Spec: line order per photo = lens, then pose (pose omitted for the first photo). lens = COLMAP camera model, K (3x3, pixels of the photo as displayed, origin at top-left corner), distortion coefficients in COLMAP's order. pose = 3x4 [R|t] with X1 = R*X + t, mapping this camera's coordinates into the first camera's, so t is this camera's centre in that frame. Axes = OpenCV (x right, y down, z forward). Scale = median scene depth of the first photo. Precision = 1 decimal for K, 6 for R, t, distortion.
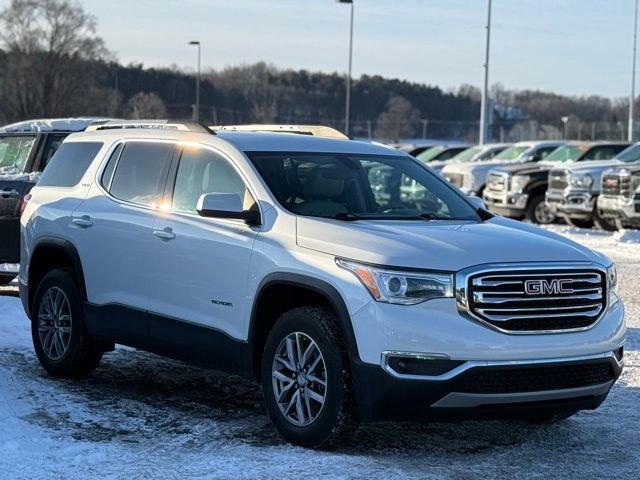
lens RADIAL K [[1610.3, 0, 320.5], [0, 1610.3, 241.1], [0, 0, 1]] dist [0.181844, 0.000000]
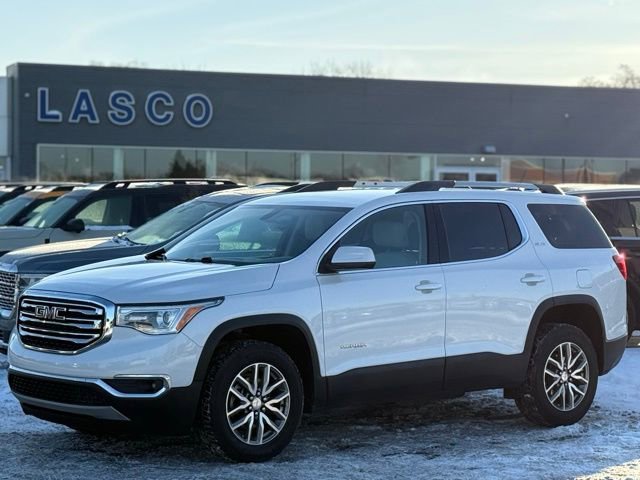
lens RADIAL K [[1610.3, 0, 335.3], [0, 1610.3, 235.2], [0, 0, 1]] dist [0.181844, 0.000000]
pose [[0.080864, -0.005726, -0.996709, 1.245995], [-0.062419, 0.997992, -0.010798, -0.026288], [0.994769, 0.063086, 0.080344, 1.031118]]
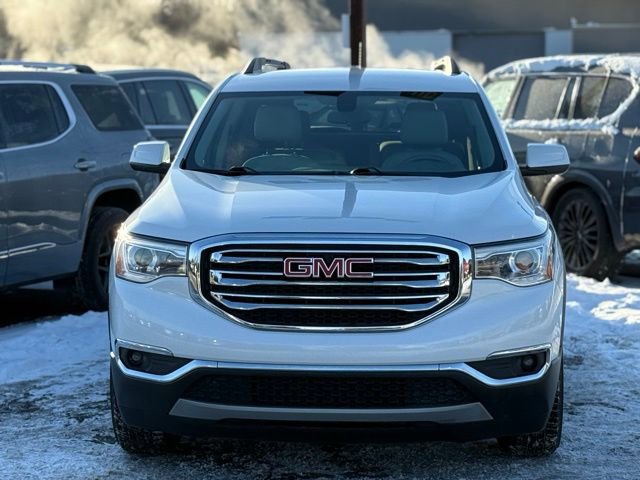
lens RADIAL K [[1610.3, 0, 318.6], [0, 1610.3, 240.5], [0, 0, 1]] dist [0.181844, 0.000000]
pose [[0.769988, 0.032291, -0.637241, 0.561171], [-0.012459, 0.999289, 0.035583, -0.009253], [0.637937, -0.019459, 0.769842, 0.404329]]
